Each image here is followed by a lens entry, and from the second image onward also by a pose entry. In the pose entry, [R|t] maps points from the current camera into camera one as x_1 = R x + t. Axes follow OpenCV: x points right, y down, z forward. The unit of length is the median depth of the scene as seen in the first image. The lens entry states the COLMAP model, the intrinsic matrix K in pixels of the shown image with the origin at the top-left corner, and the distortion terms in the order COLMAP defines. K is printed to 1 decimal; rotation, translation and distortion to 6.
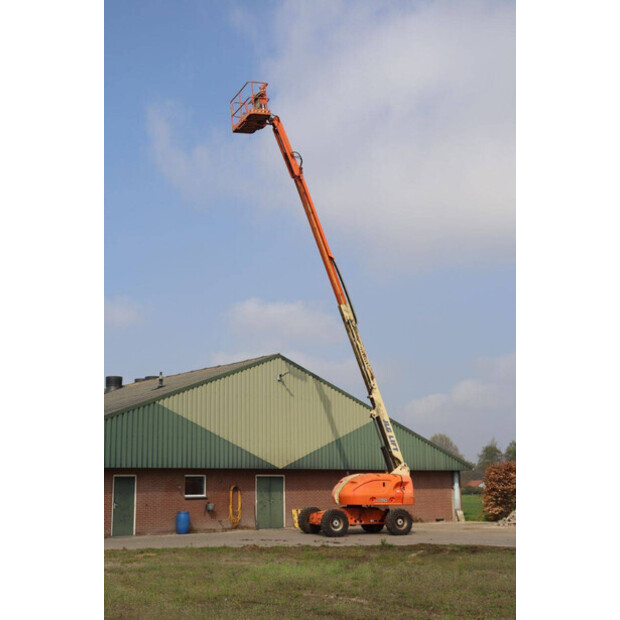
lens RADIAL K [[895.5, 0, 310.0], [0, 895.5, 310.0], [0, 0, 1]] dist [0.048206, 0.127179]
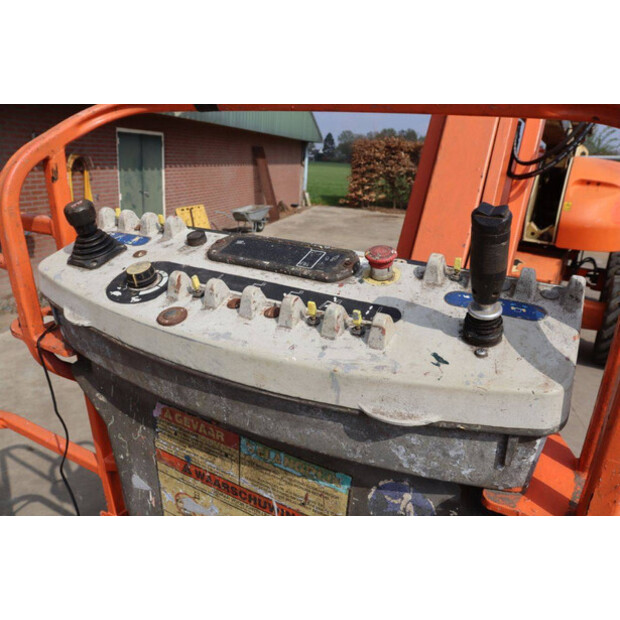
lens RADIAL K [[499.7, 0, 321.4], [0, 499.7, 310.5], [0, 0, 1]] dist [-0.173041, 0.152606]
pose [[0.790797, -0.127616, 0.598626, -0.134253], [-0.182813, 0.884135, 0.429982, 0.163402], [-0.584139, -0.449465, 0.675842, 0.851782]]
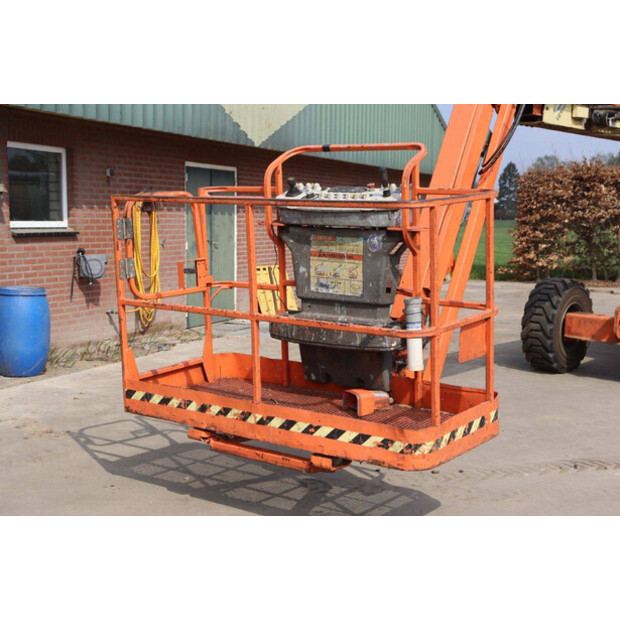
lens RADIAL K [[1022.6, 0, 323.6], [0, 1022.6, 311.4], [0, 0, 1]] dist [0.126531, 0.246586]
pose [[0.883348, -0.018201, 0.468364, -0.202633], [-0.119669, 0.957371, 0.262905, 0.147086], [-0.453183, -0.288286, 0.843514, 0.727012]]
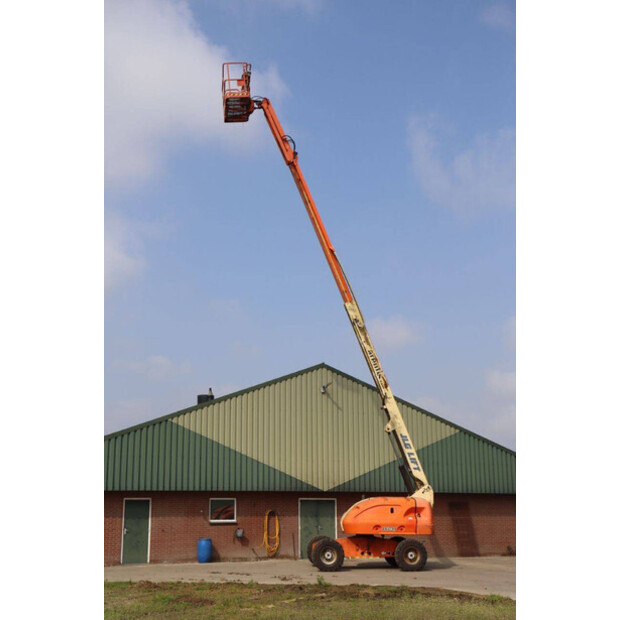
lens RADIAL K [[895.5, 0, 310.0], [0, 895.5, 310.0], [0, 0, 1]] dist [0.048206, 0.127179]
pose [[0.953441, -0.059664, -0.295620, 0.250581], [0.052945, 0.998126, -0.030690, 0.025093], [0.296897, 0.013609, 0.954813, 0.150366]]
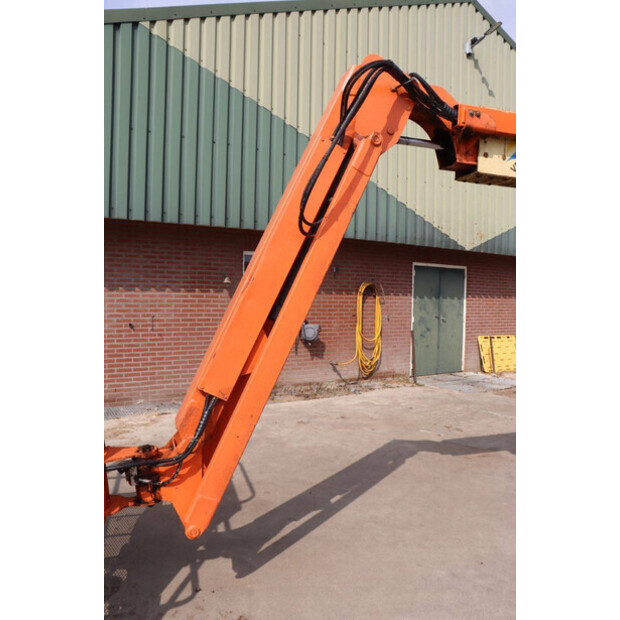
lens RADIAL K [[512.7, 0, 310.0], [0, 512.7, 310.0], [0, 0, 1]] dist [-0.169454, 0.183964]
pose [[0.988945, 0.034925, -0.144111, -0.080807], [-0.001187, 0.973699, 0.227835, 0.162988], [0.148278, -0.225145, 0.962976, 0.810002]]
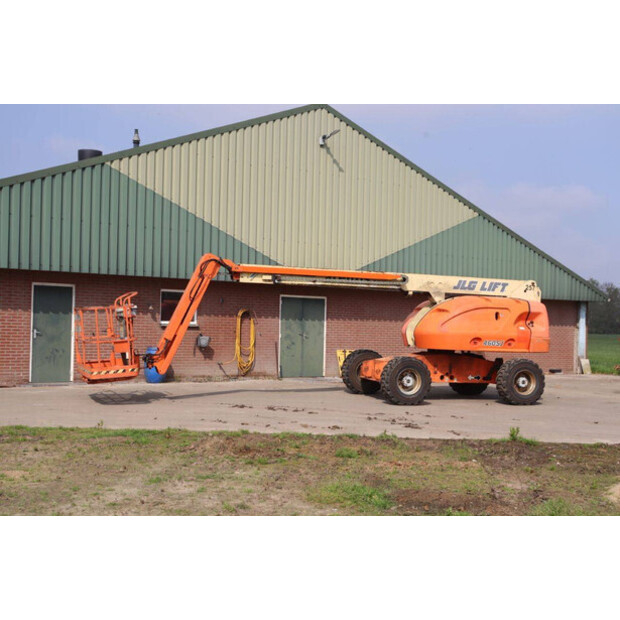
lens RADIAL K [[913.4, 0, 321.1], [0, 913.4, 309.1], [0, 0, 1]] dist [0.060396, 0.109254]
pose [[0.997855, 0.036804, -0.054143, 0.003816], [-0.026239, 0.982525, 0.184274, 0.081906], [0.059979, -0.182458, 0.981382, 0.404561]]
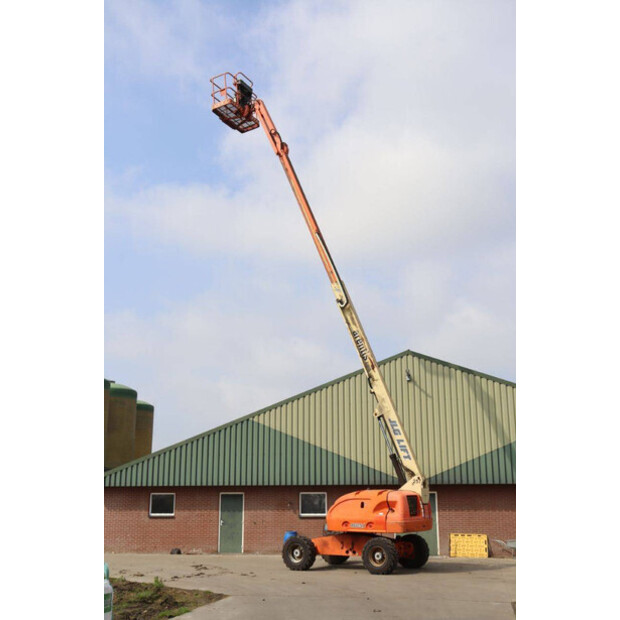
lens RADIAL K [[754.0, 0, 303.3], [0, 754.0, 311.3], [0, 0, 1]] dist [-0.003448, 0.035061]
pose [[0.607007, -0.189918, -0.771669, 0.531557], [0.150817, 0.980908, -0.122779, 0.096756], [0.780254, -0.041853, 0.624061, 0.527357]]
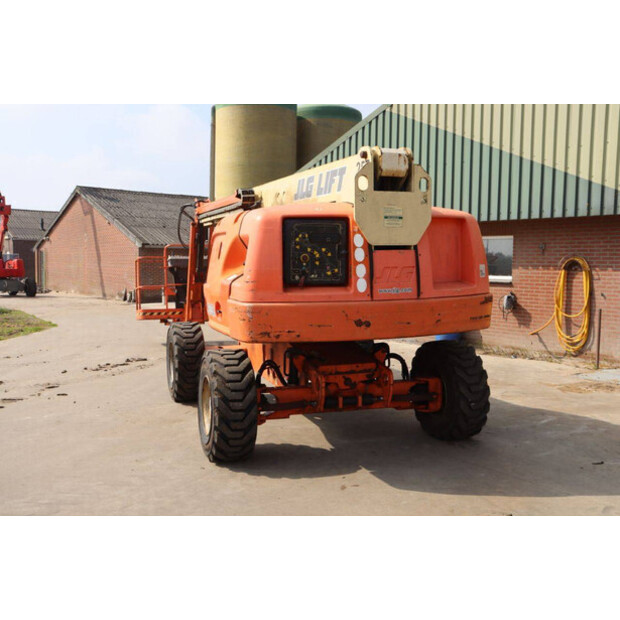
lens RADIAL K [[659.6, 0, 310.0], [0, 659.6, 310.0], [0, 0, 1]] dist [-0.010863, -0.012866]
pose [[-0.059347, 0.079366, -0.995077, 0.248202], [0.185160, 0.980411, 0.067153, 0.187757], [0.980915, -0.180263, -0.072880, 0.957632]]
